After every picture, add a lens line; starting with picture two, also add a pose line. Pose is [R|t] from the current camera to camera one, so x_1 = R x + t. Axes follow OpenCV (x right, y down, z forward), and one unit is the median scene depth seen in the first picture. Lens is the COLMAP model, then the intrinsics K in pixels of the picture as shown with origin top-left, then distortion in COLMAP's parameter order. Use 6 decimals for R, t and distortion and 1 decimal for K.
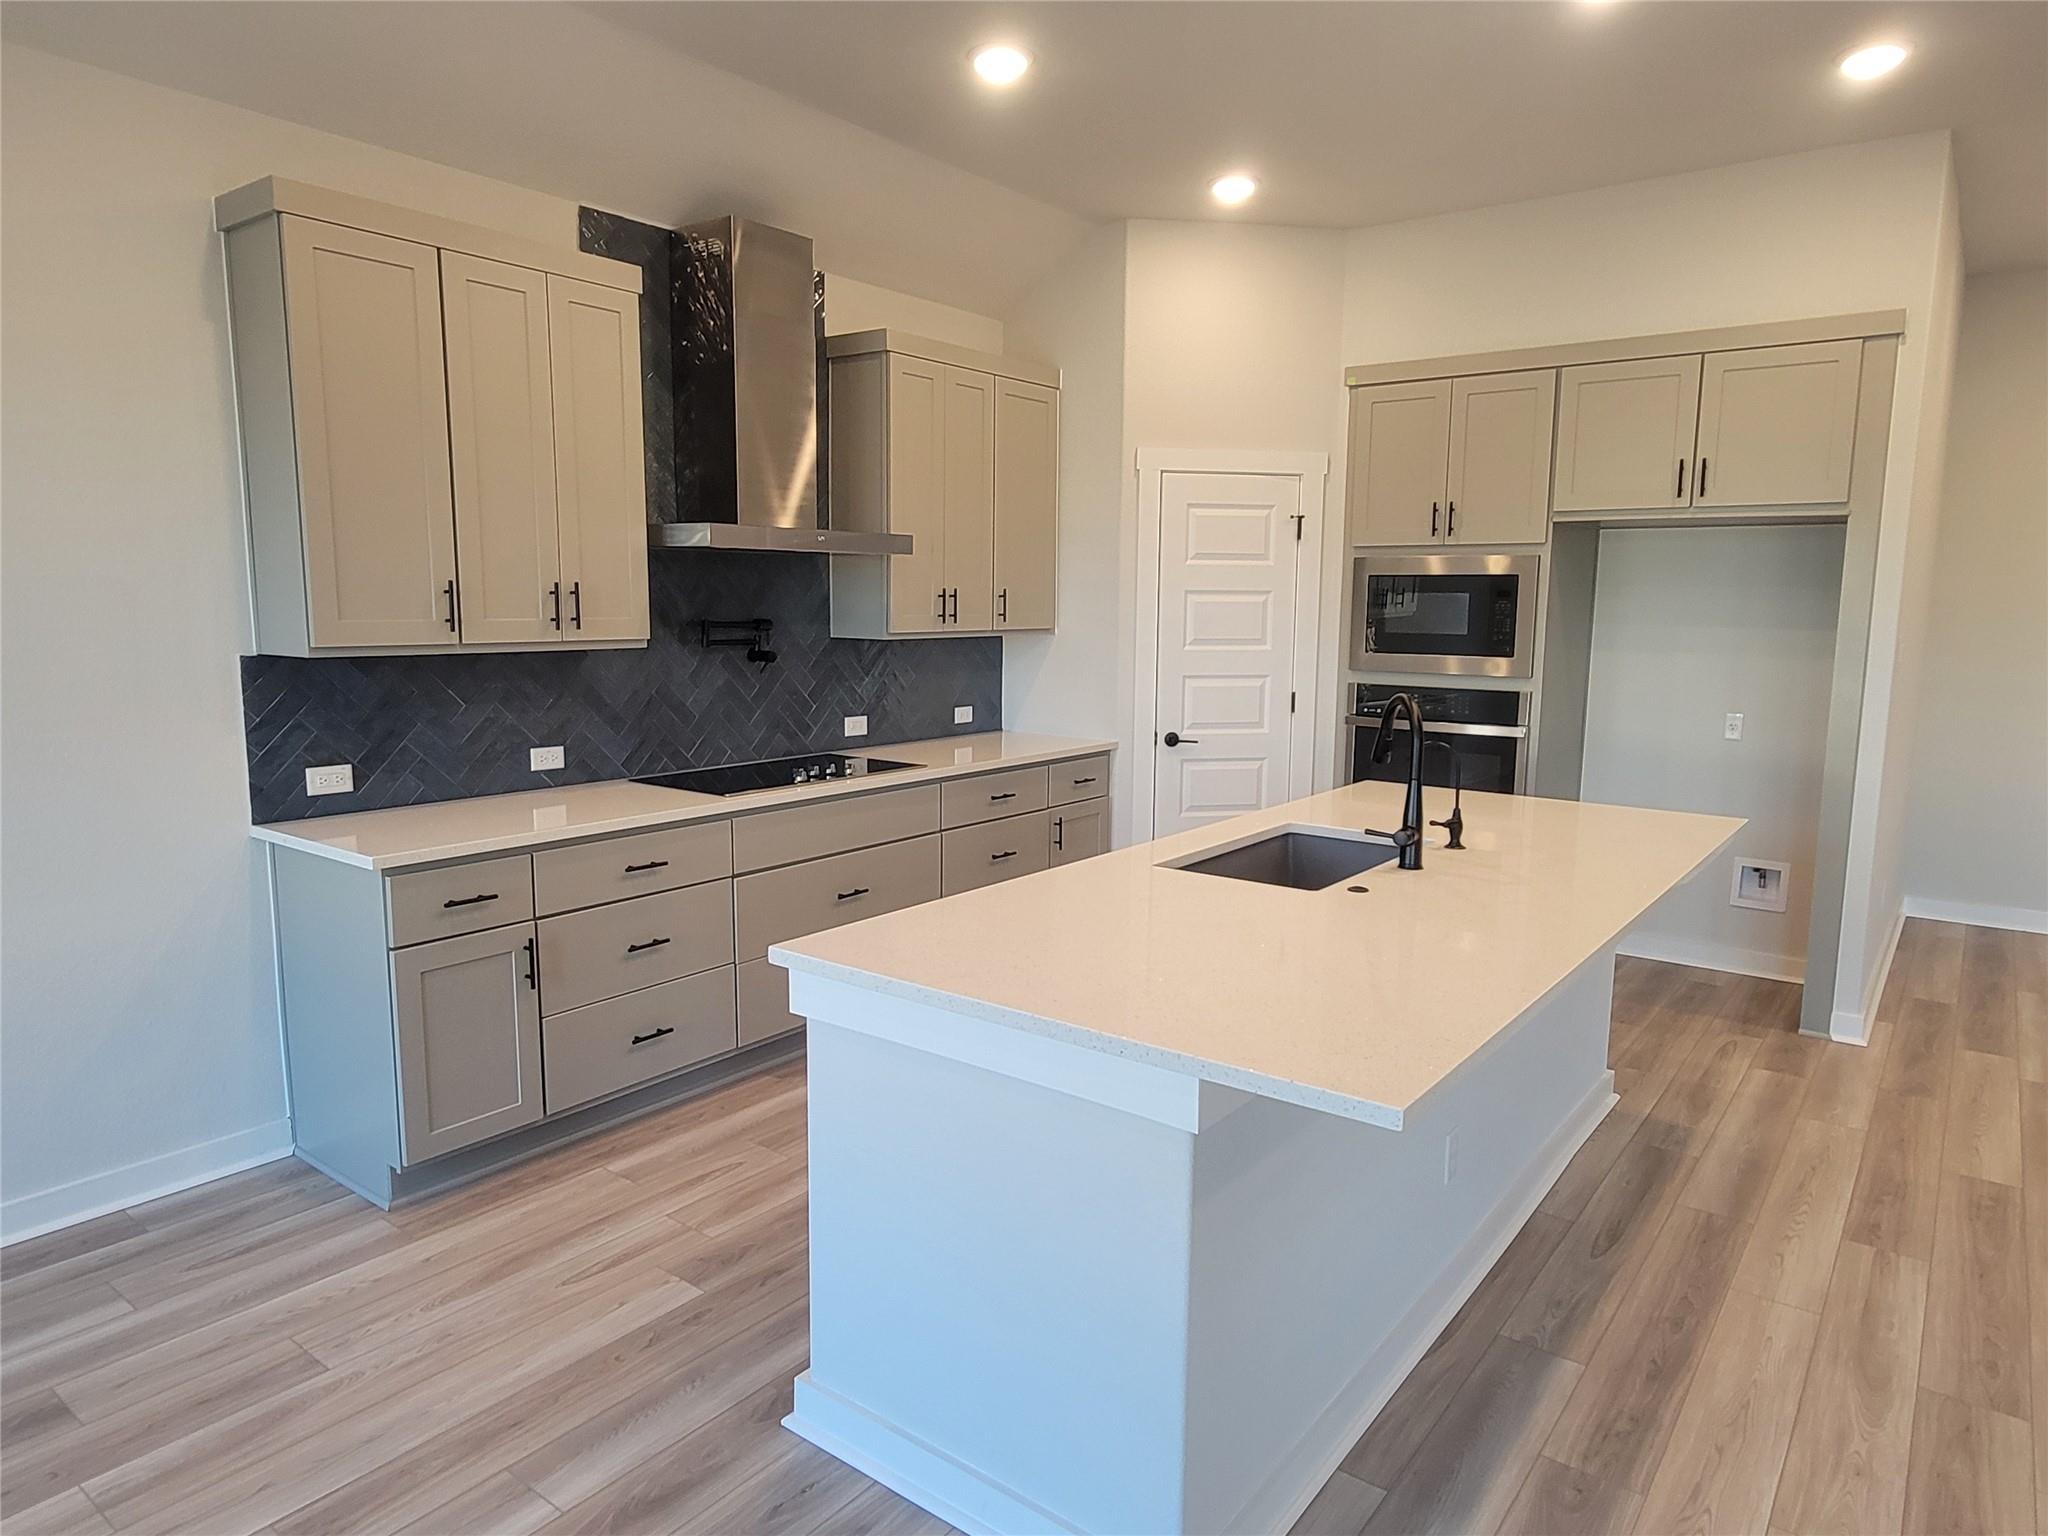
lens RADIAL K [[1268.5, 0, 1030.1], [0, 1268.5, 778.0], [0, 0, 1]] dist [-0.000086, -0.000745]
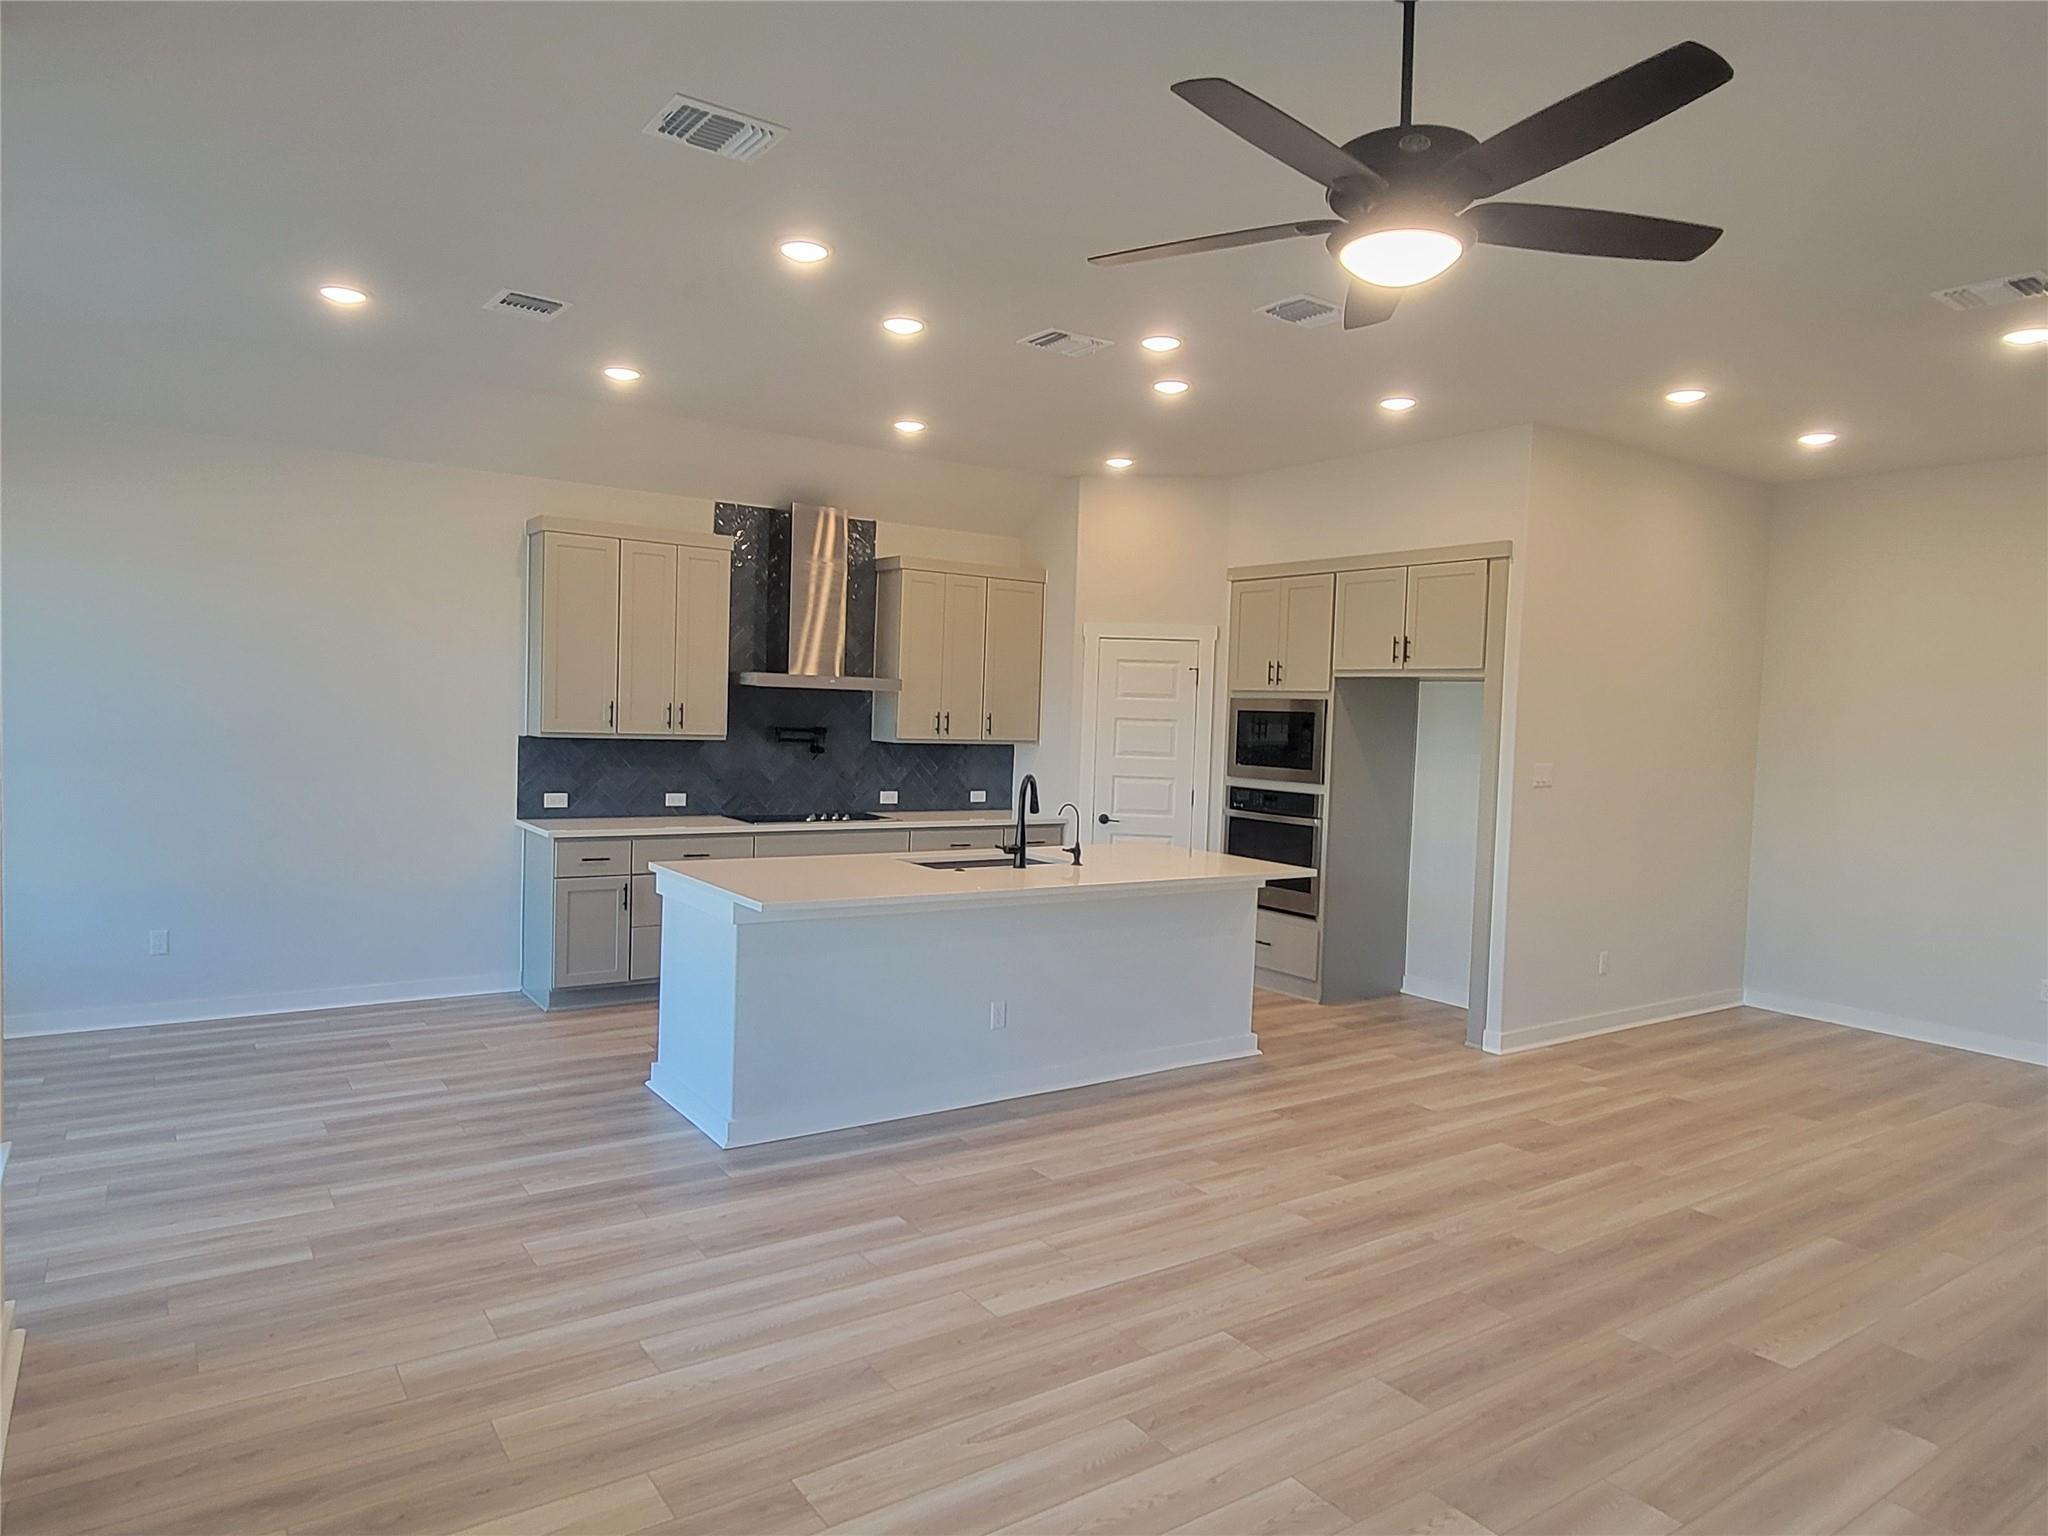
lens RADIAL K [[1268.5, 0, 1028.1], [0, 1268.5, 779.7], [0, 0, 1]] dist [-0.000086, -0.000745]
pose [[0.950668, 0.041194, -0.307464, 0.619060], [-0.069858, 0.994114, -0.082807, 0.067301], [0.302243, 0.100201, 0.947950, -0.534682]]
